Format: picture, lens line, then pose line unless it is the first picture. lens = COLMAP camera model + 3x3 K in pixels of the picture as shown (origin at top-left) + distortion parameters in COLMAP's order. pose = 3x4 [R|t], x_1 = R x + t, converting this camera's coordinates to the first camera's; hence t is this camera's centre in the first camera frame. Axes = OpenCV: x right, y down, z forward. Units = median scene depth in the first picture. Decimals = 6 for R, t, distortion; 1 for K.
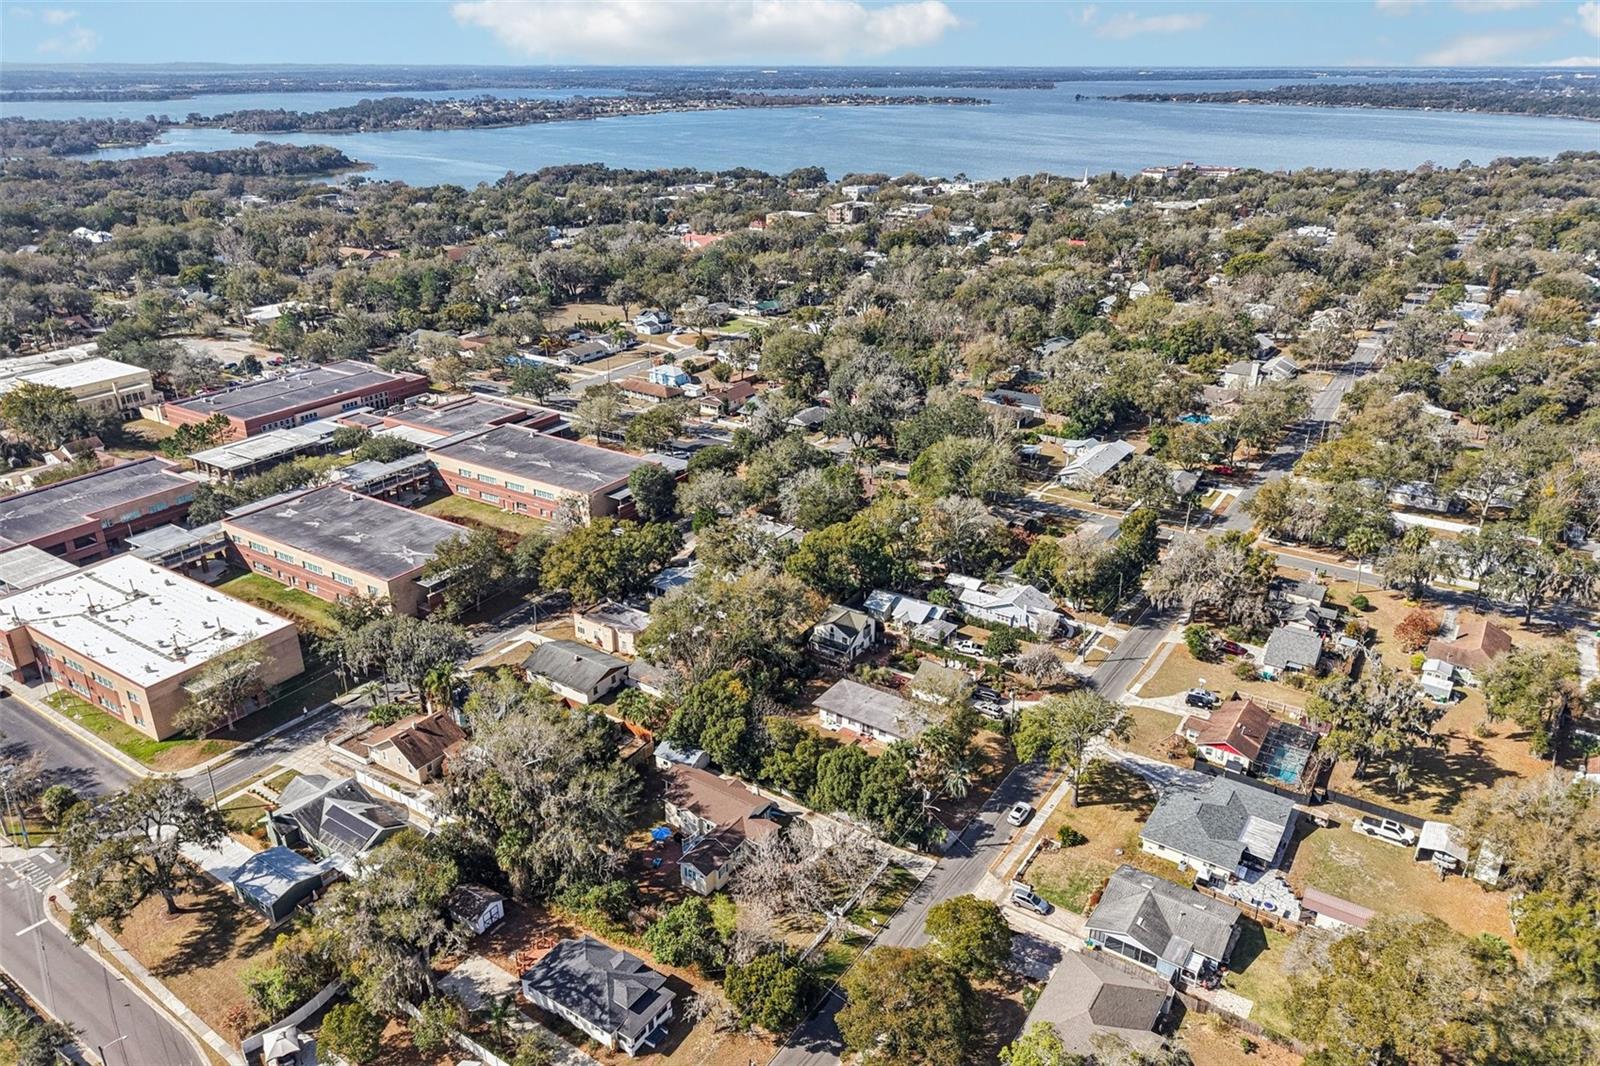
lens RADIAL K [[1074.5, 0, 792.2], [0, 1074.5, 537.9], [0, 0, 1]] dist [0.027402, -0.027965]
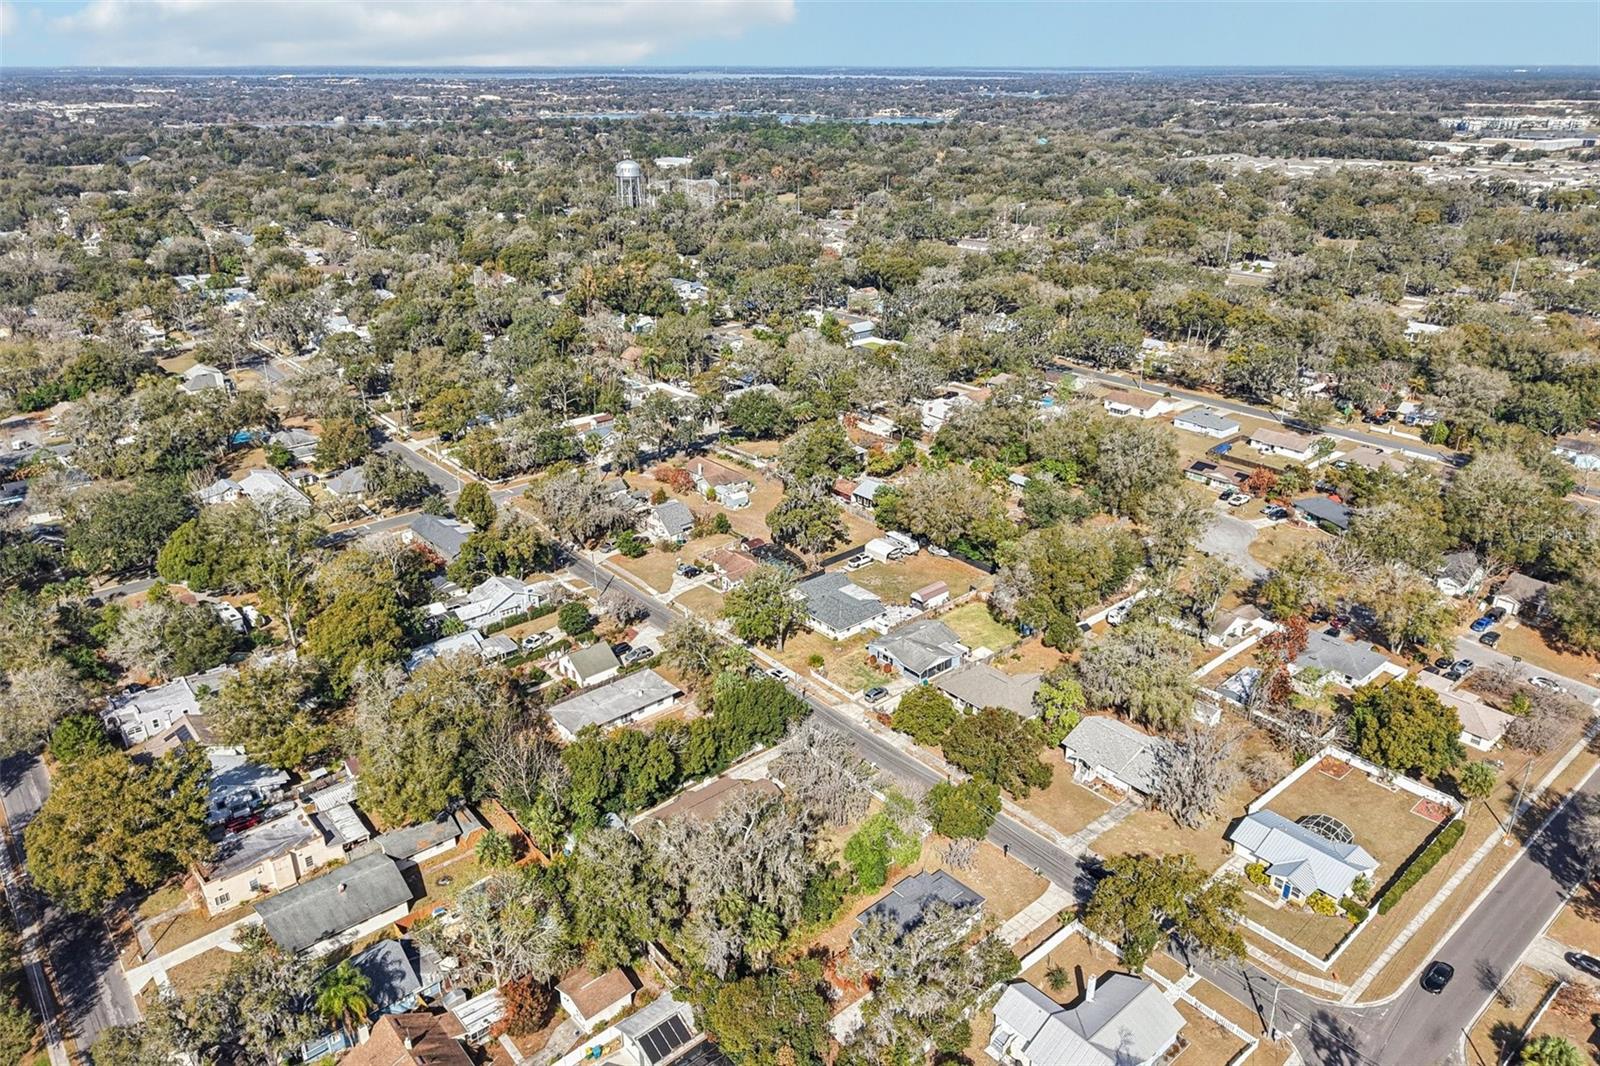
lens RADIAL K [[1095.0, 0, 807.1], [0, 1095.0, 525.1], [0, 0, 1]] dist [0.036970, -0.044801]
pose [[0.267539, -0.384906, 0.883329, -0.744946], [0.406235, 0.876346, 0.258825, -0.185089], [-0.873725, 0.289593, 0.390819, 0.403650]]
